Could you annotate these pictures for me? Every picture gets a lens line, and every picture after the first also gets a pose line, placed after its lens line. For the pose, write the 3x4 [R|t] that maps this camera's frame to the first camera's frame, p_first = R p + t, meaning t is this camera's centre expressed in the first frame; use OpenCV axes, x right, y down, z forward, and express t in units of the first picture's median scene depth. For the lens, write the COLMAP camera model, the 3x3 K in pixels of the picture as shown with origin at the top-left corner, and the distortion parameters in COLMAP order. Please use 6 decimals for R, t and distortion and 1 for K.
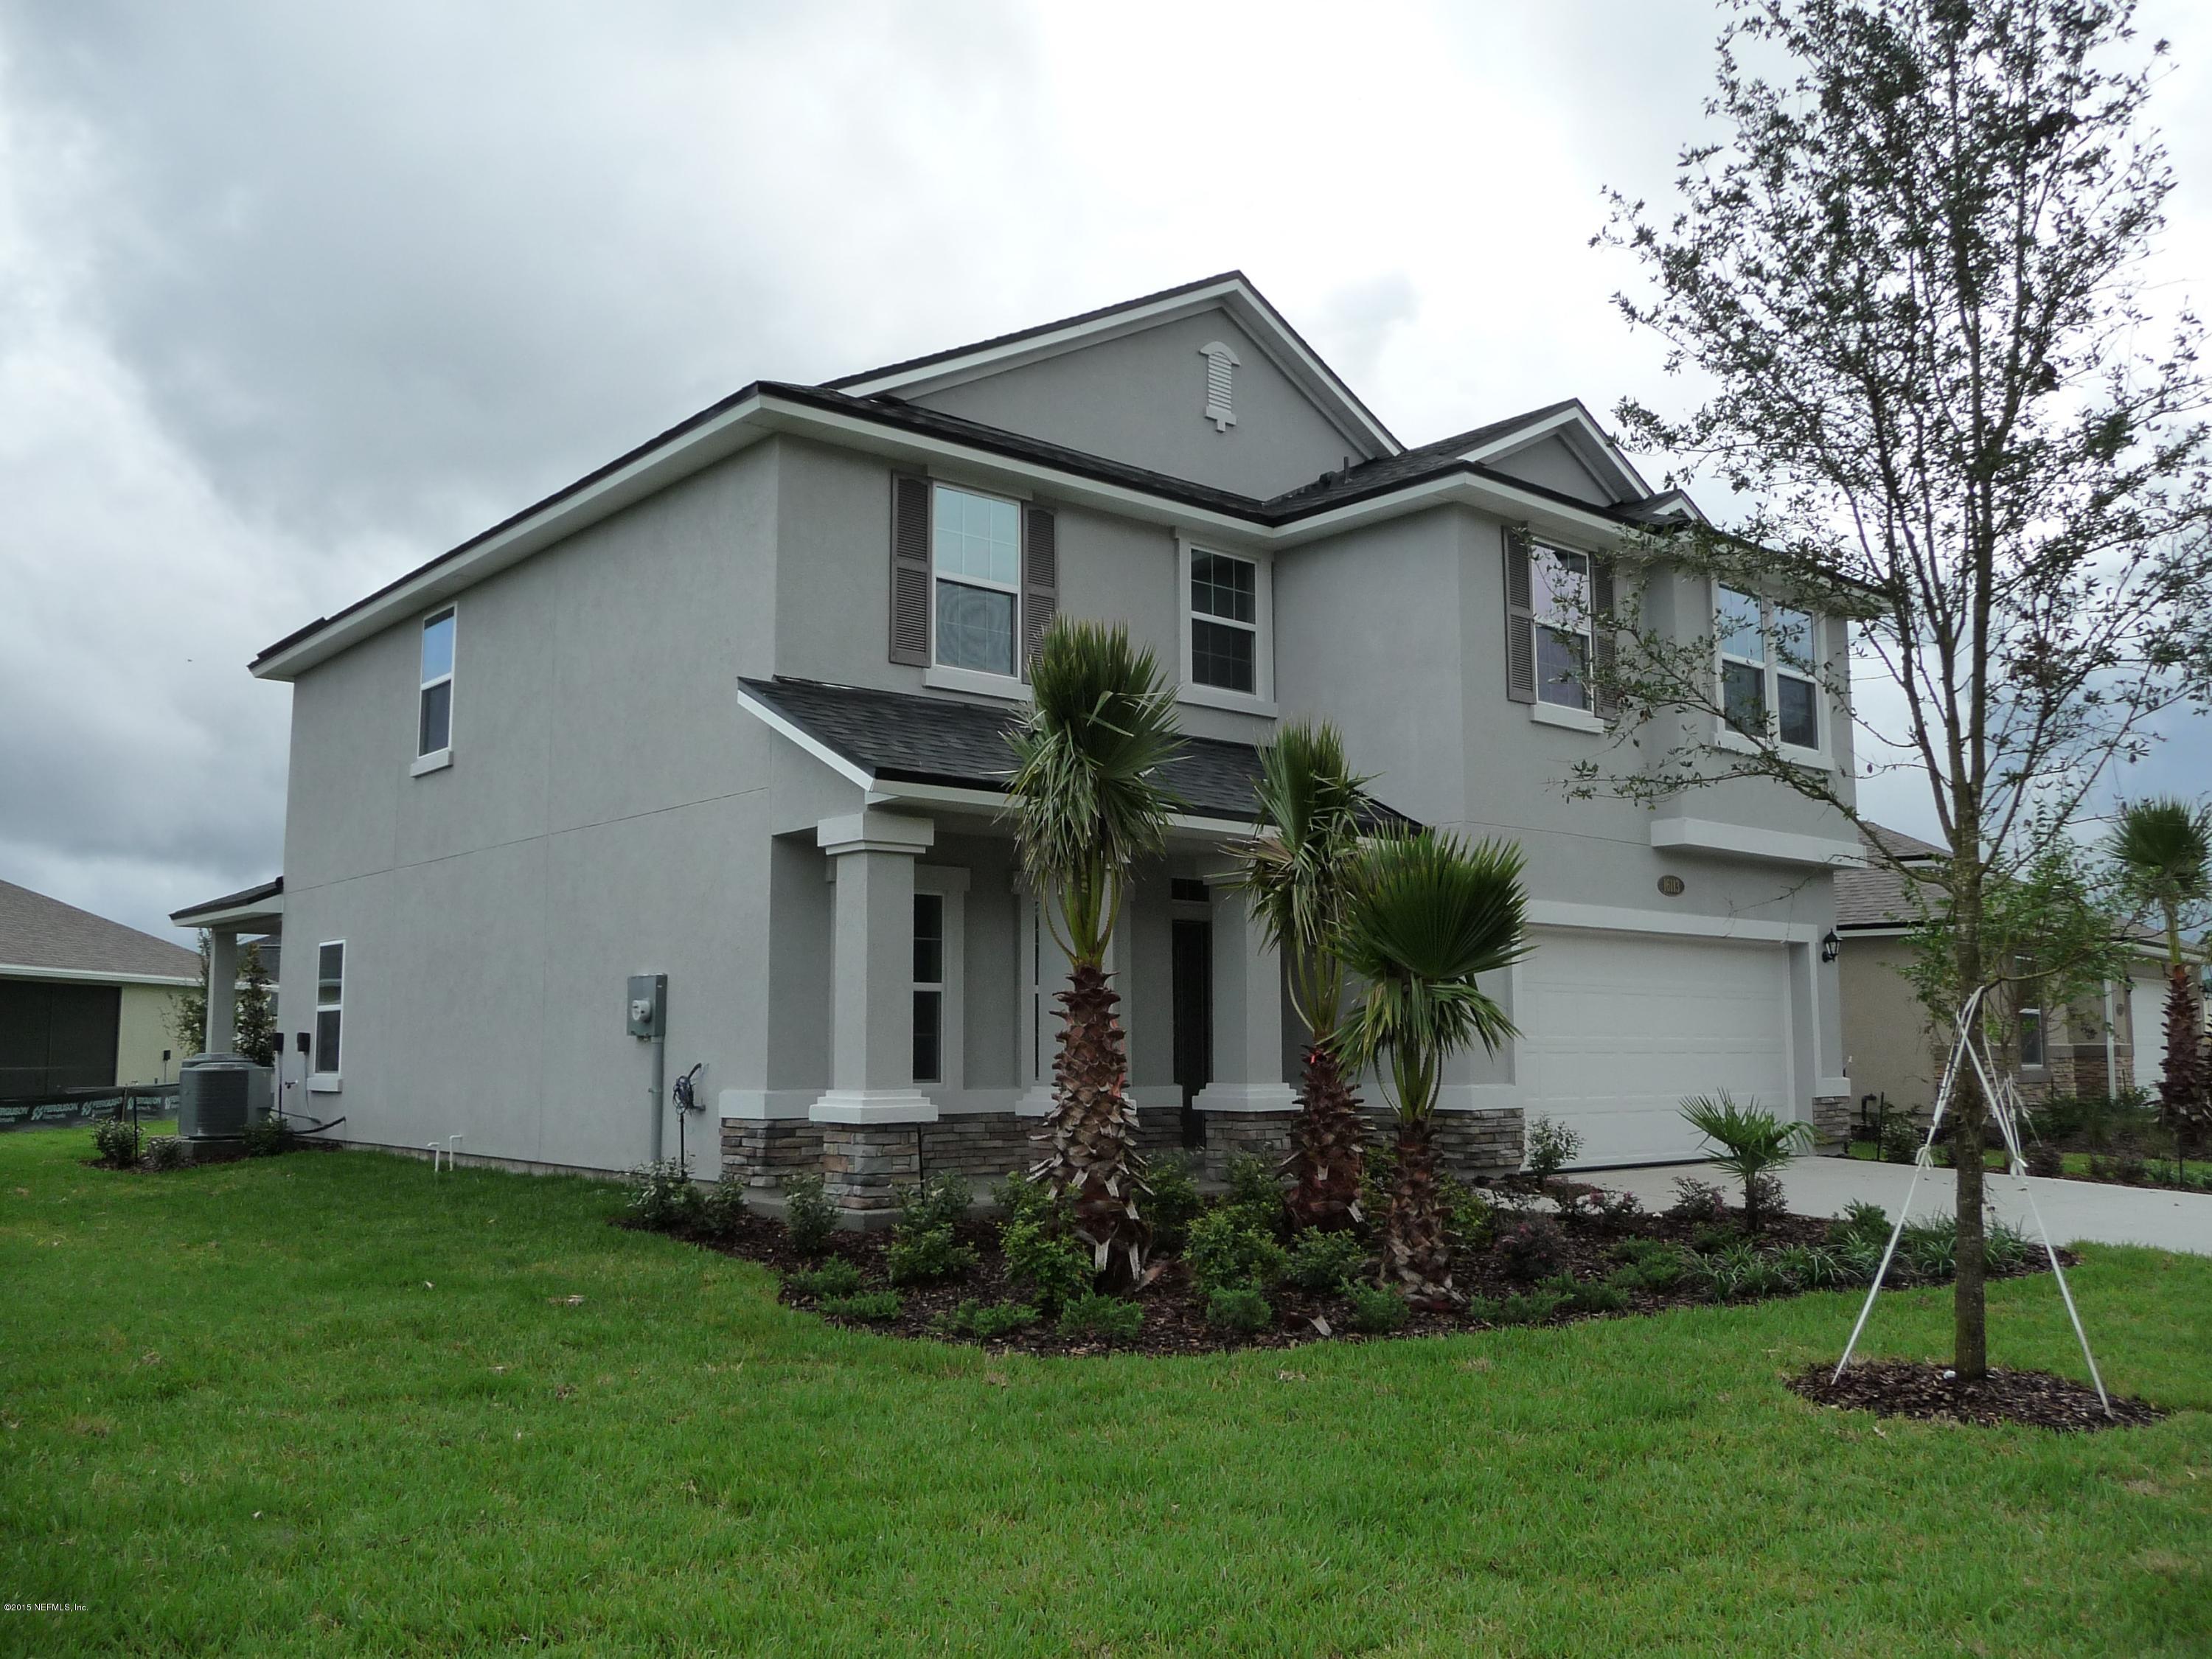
lens RADIAL K [[1807.2, 0, 1107.0], [0, 1807.2, 861.4], [0, 0, 1]] dist [-0.035412, 0.010277]
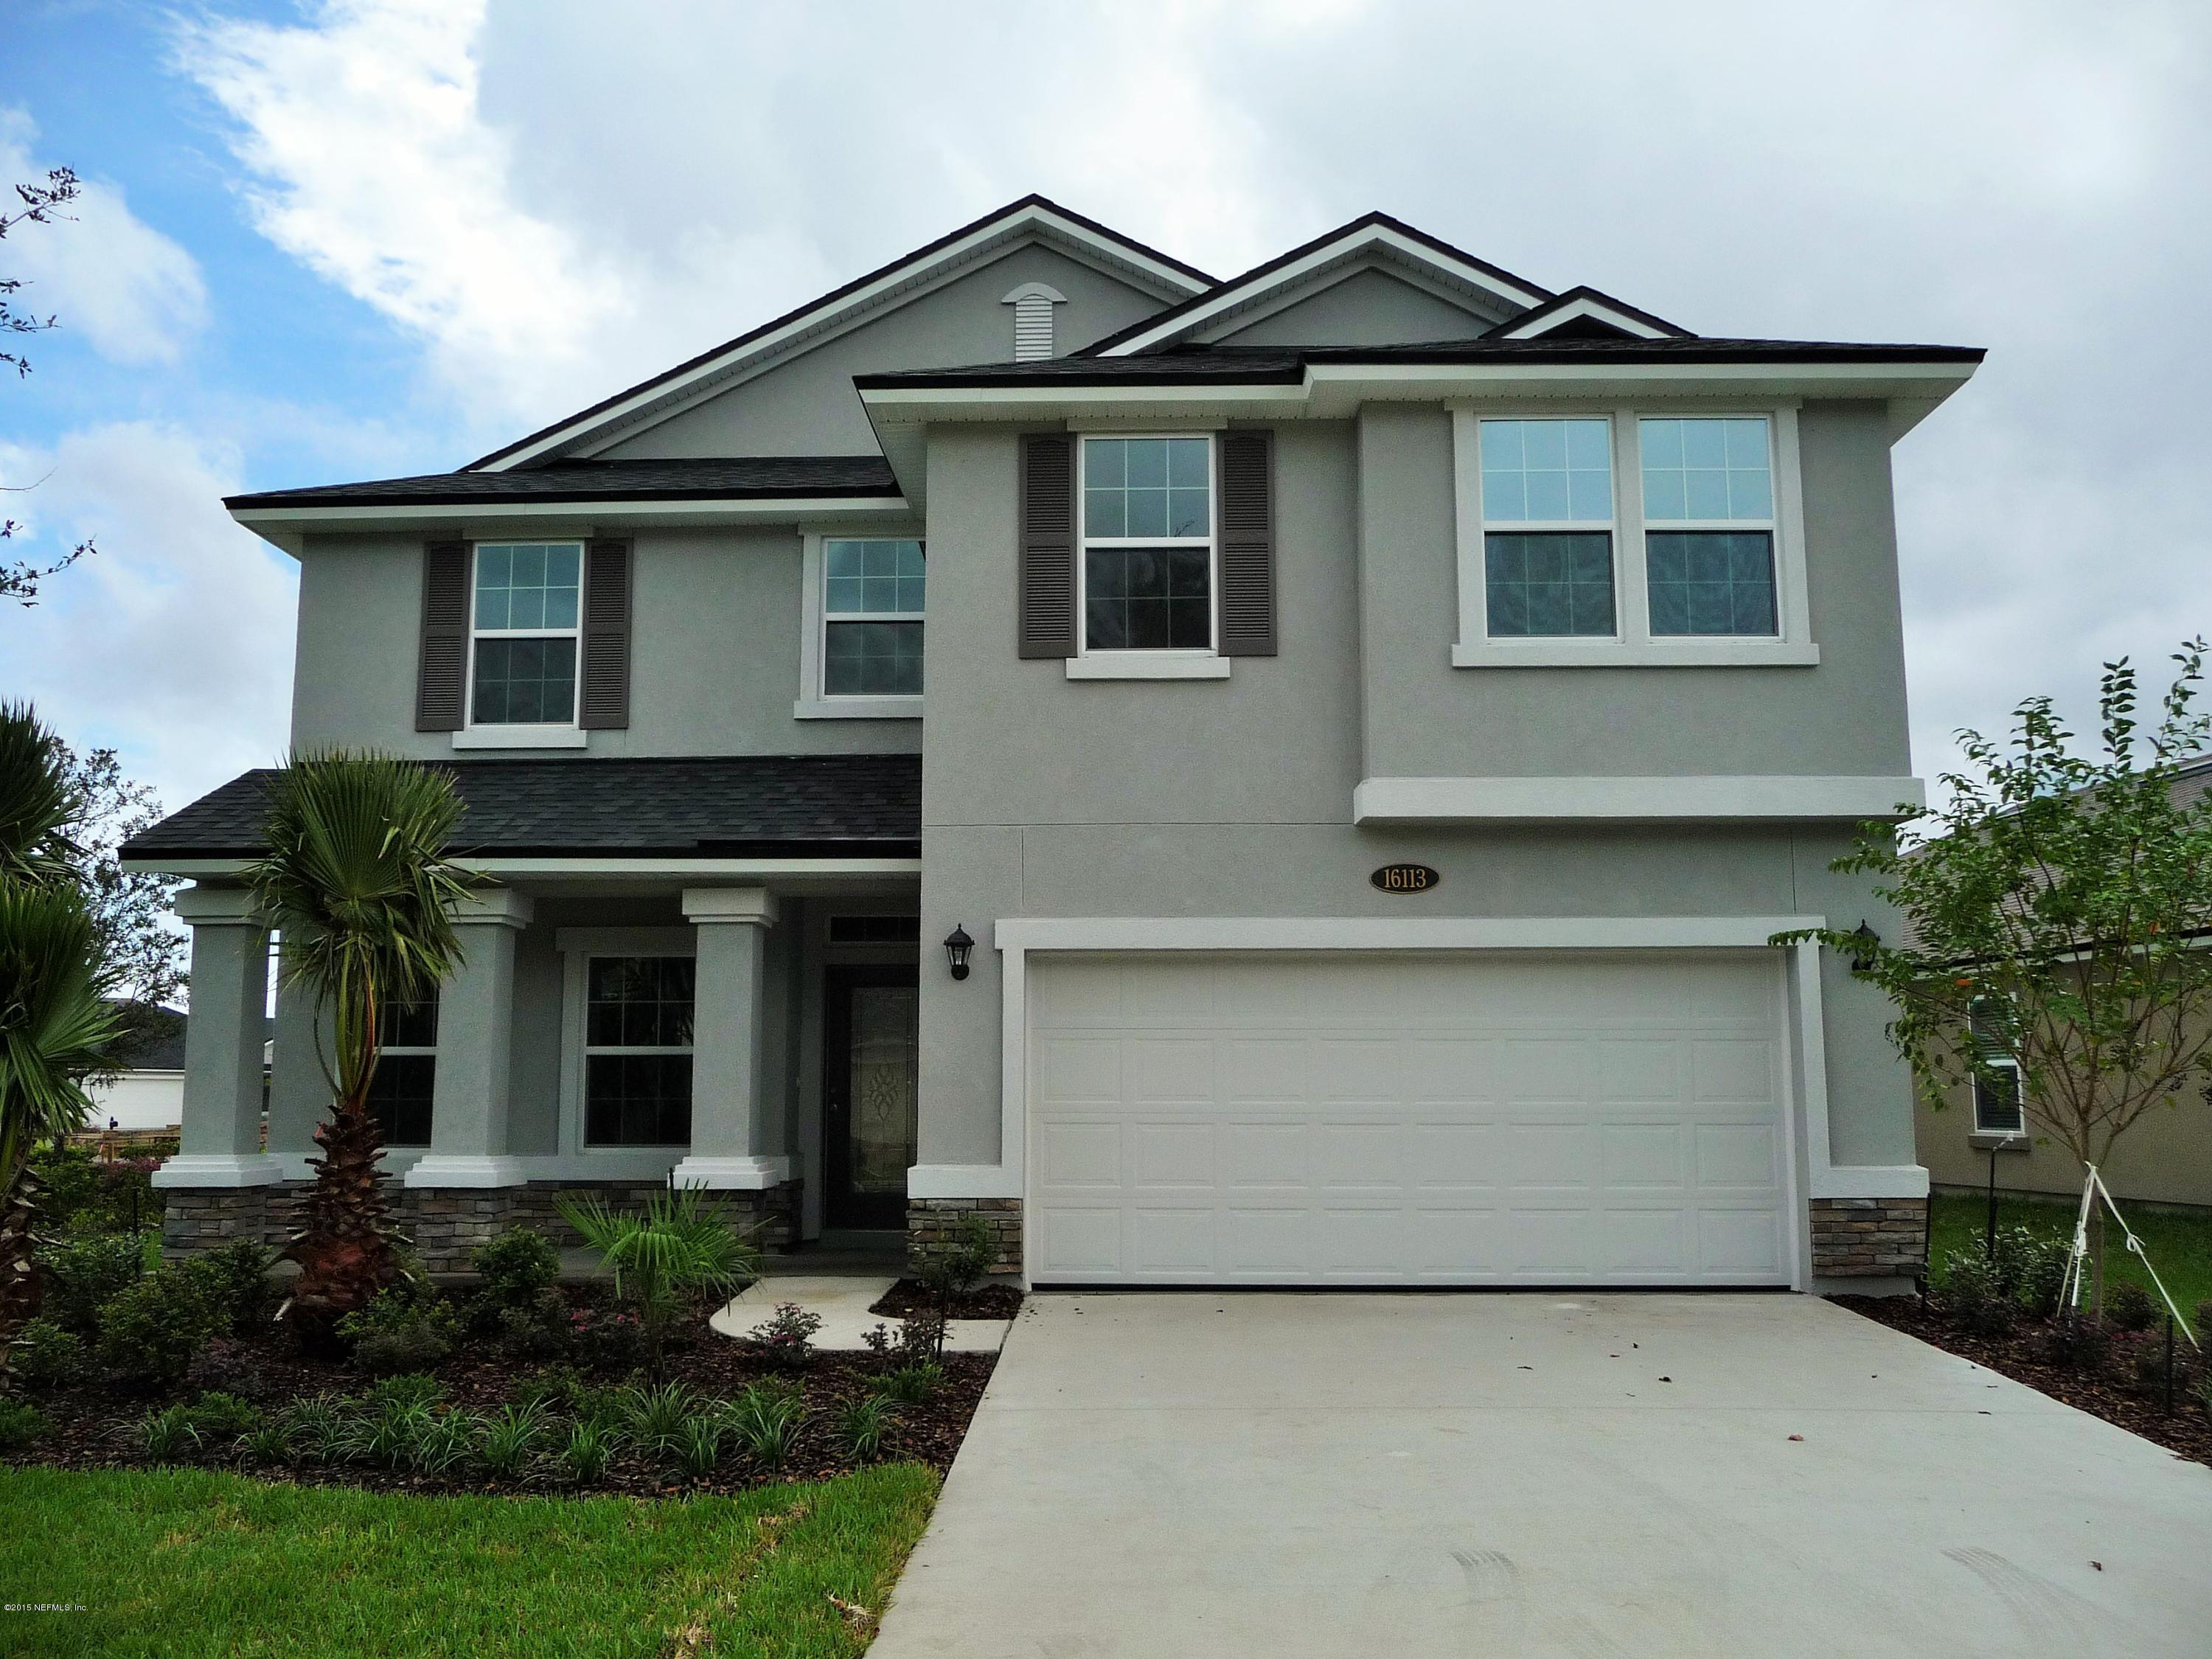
lens RADIAL K [[1807.2, 0, 1107.0], [0, 1807.2, 861.4], [0, 0, 1]] dist [-0.035412, 0.010277]
pose [[0.735288, -0.086348, -0.672232, 0.742884], [0.070223, 0.996219, -0.051154, 0.036700], [0.674107, -0.009593, 0.738571, 0.453499]]
